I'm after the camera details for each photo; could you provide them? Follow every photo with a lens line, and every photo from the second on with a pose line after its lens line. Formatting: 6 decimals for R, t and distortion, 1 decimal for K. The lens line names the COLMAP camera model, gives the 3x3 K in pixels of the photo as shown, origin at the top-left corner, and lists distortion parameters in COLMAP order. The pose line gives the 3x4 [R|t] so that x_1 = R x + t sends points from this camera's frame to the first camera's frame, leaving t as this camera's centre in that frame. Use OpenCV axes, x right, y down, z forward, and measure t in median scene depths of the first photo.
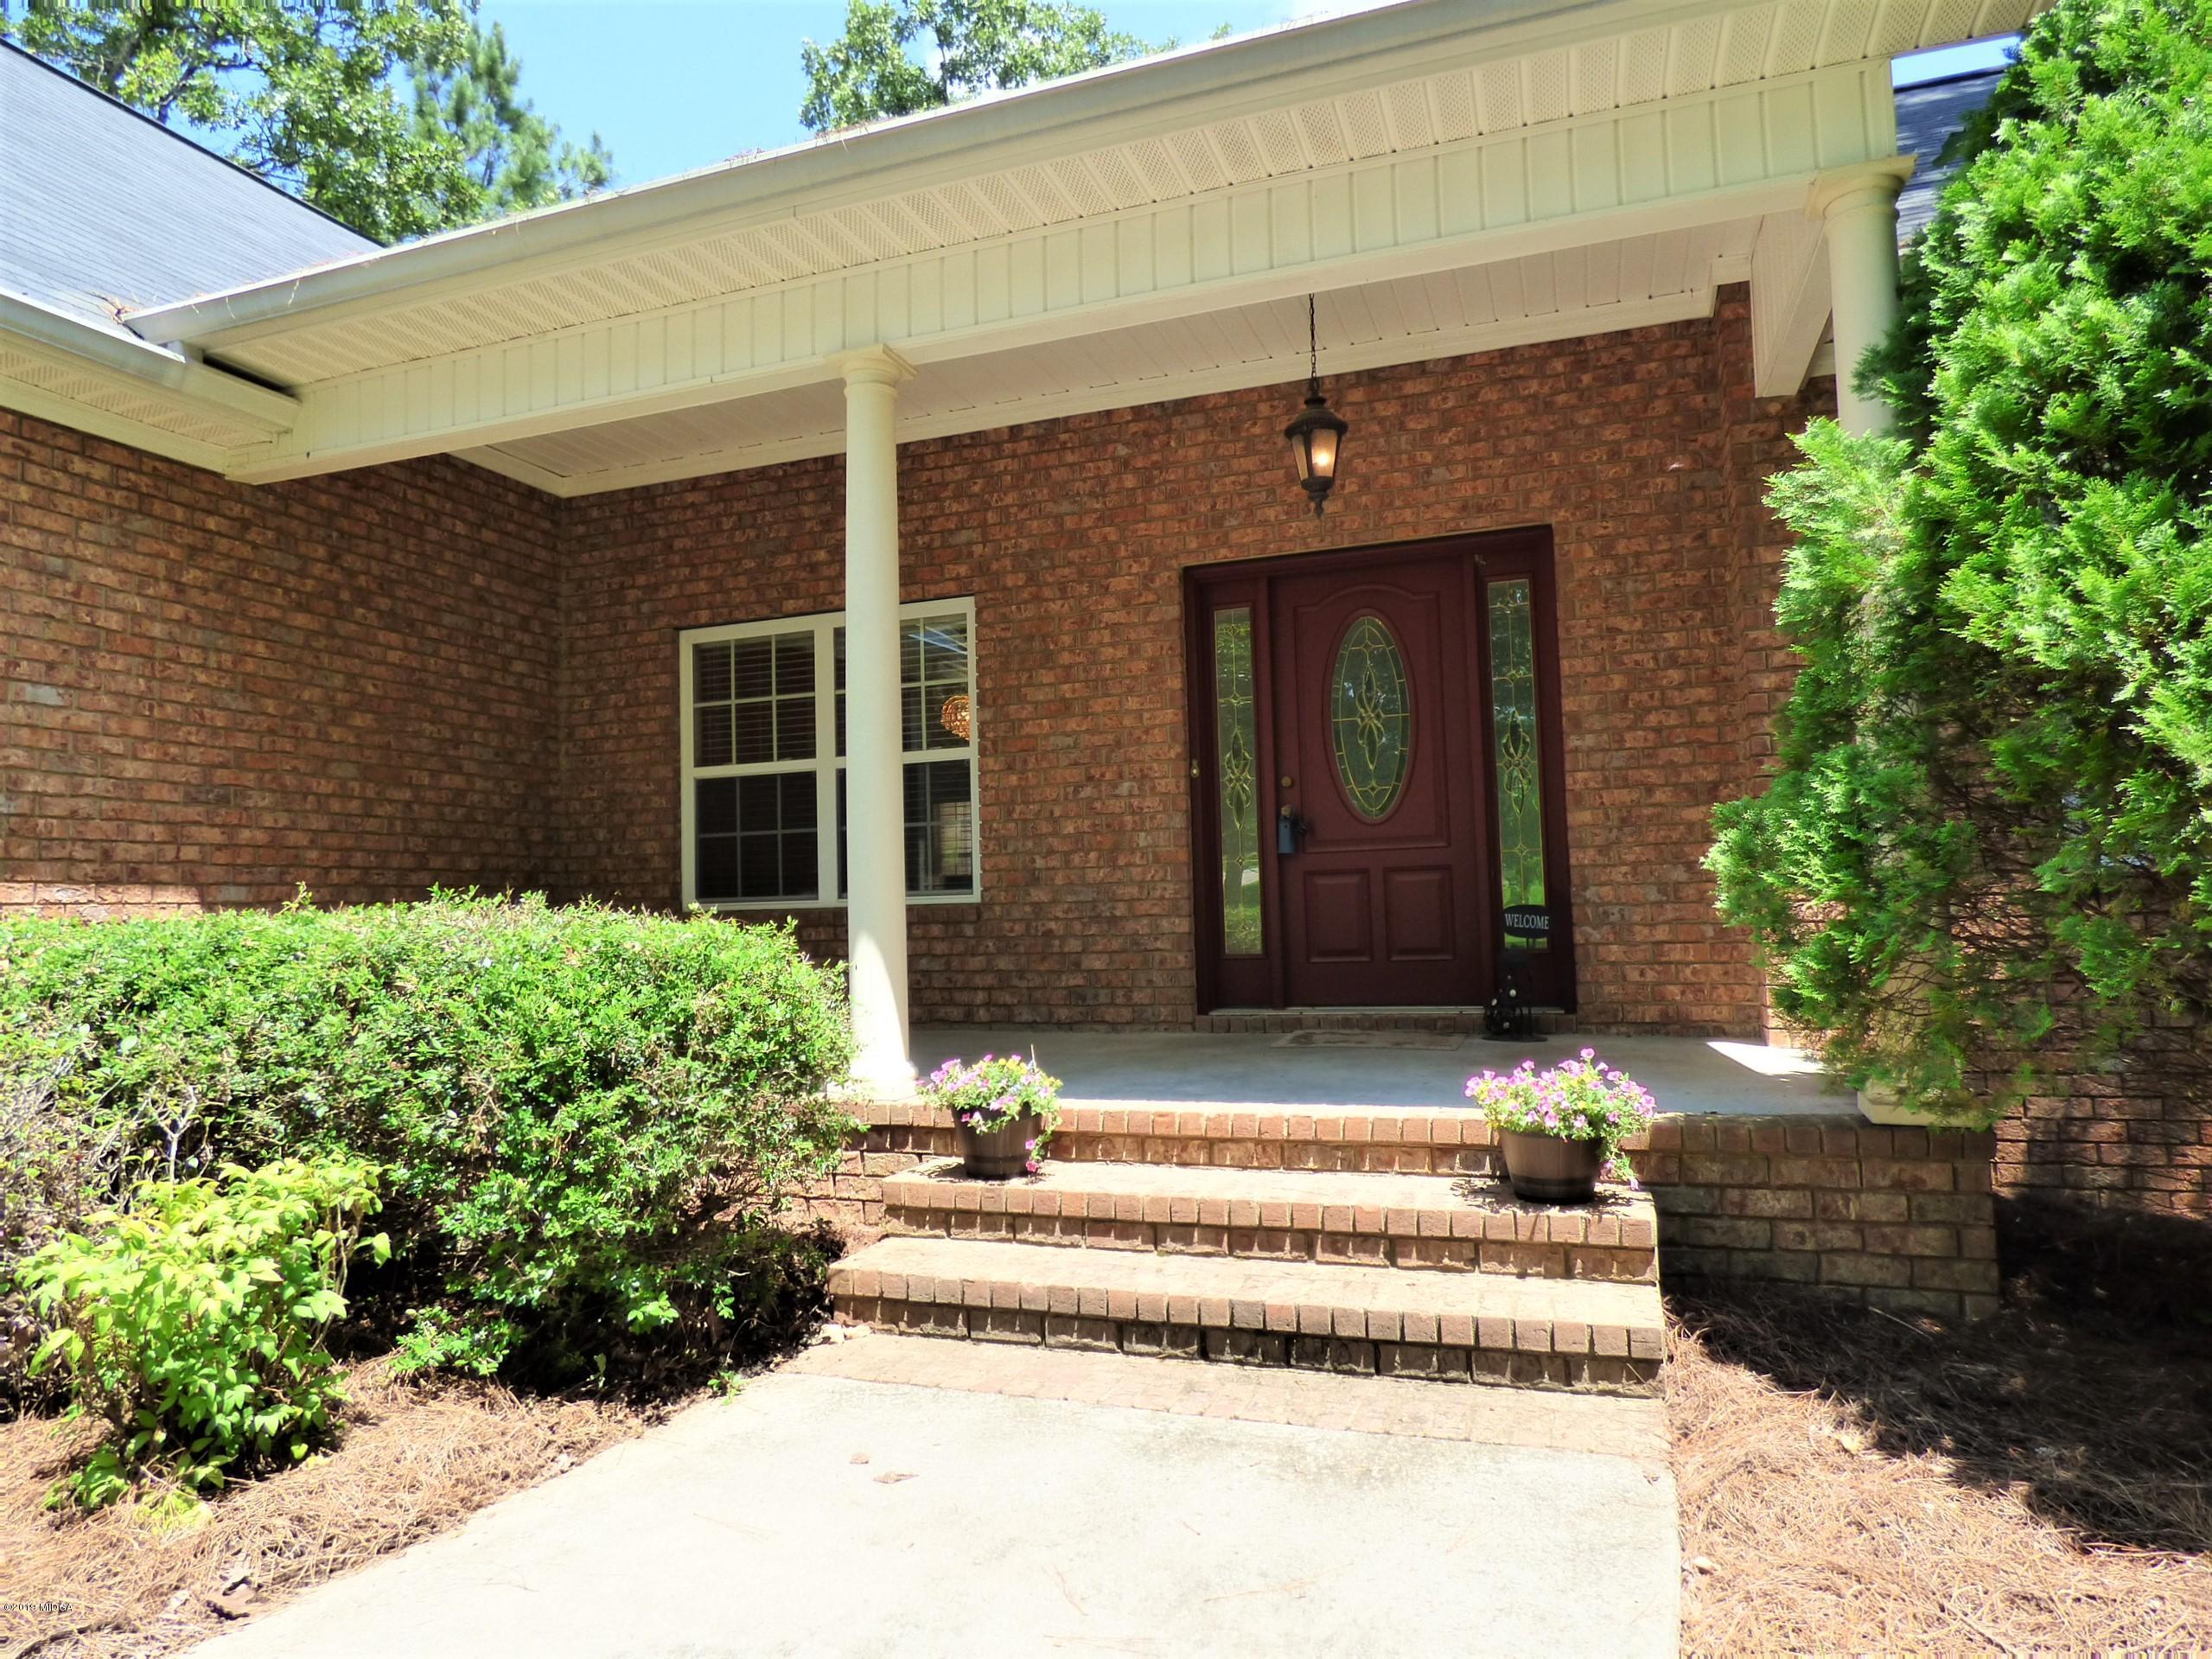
lens RADIAL K [[1364.8, 0, 1106.0], [0, 1364.8, 829.5], [0, 0, 1]] dist [-0.024690, 0.000919]
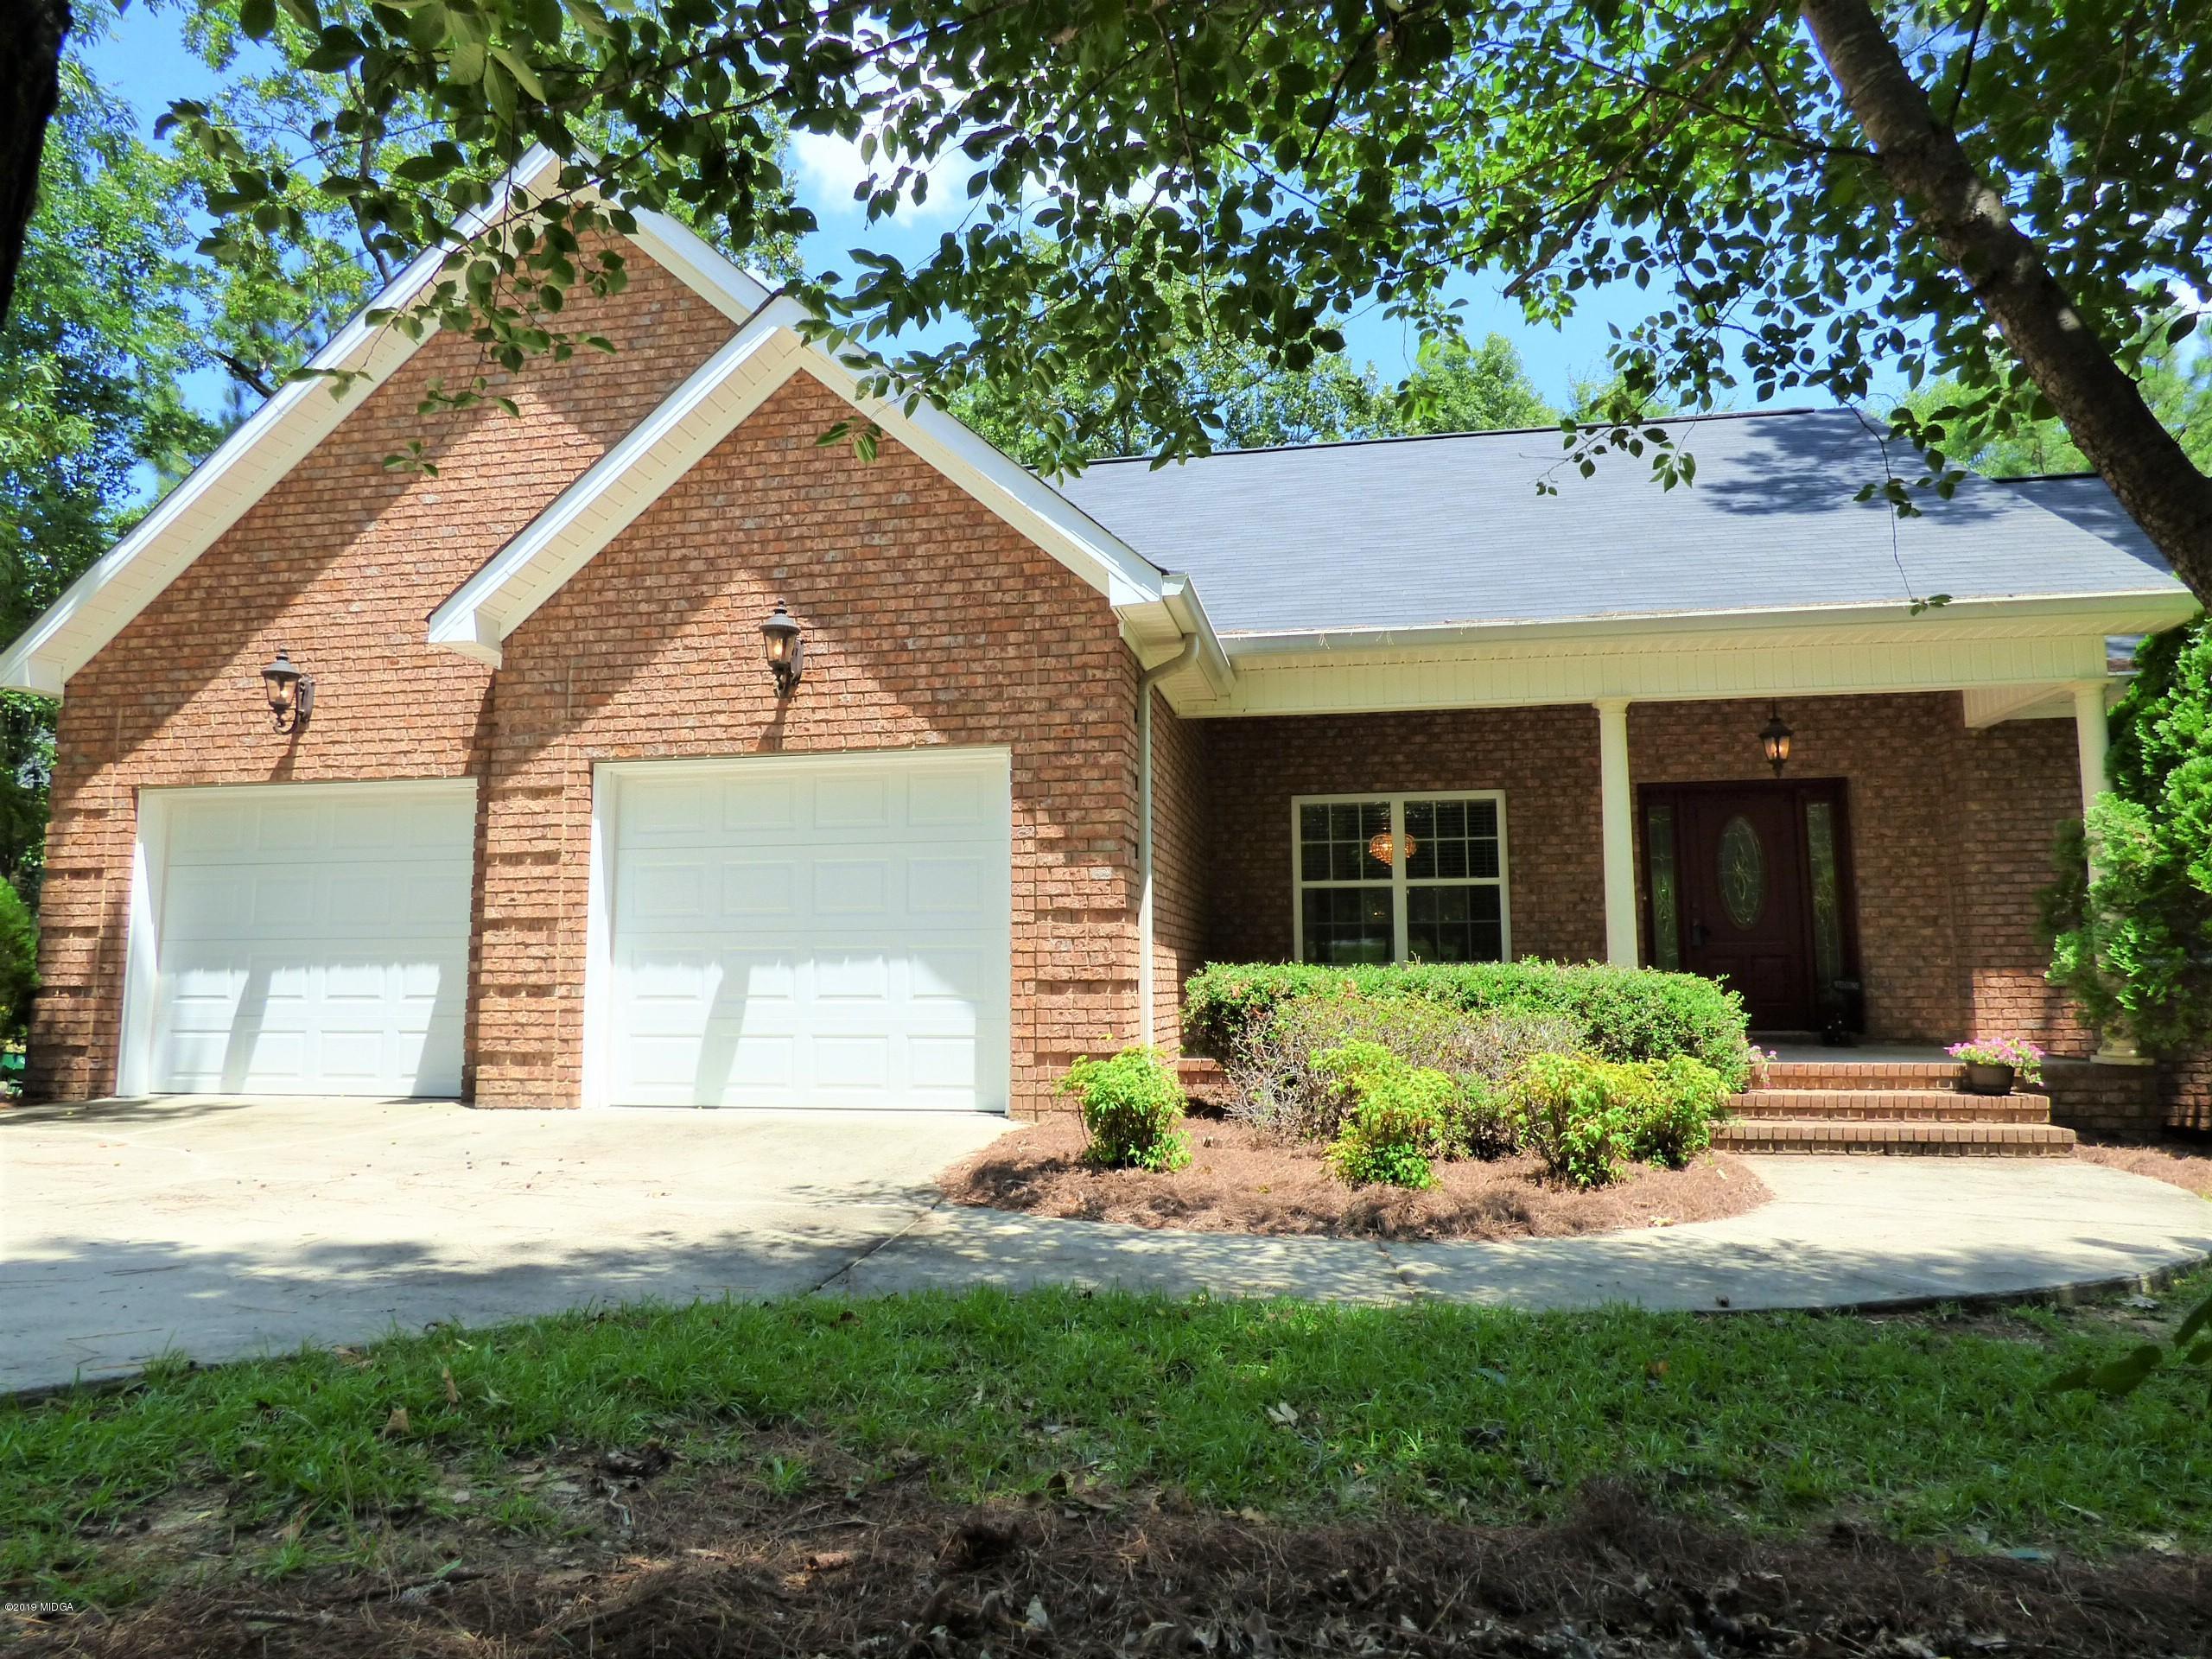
lens RADIAL K [[1364.7, 0, 1106.0], [0, 1364.7, 829.5], [0, 0, 1]] dist [-0.024690, 0.000919]
pose [[0.985829, 0.040910, 0.162690, -0.980402], [-0.032004, 0.997862, -0.056989, -0.008787], [-0.164674, 0.050974, 0.985030, -0.682346]]
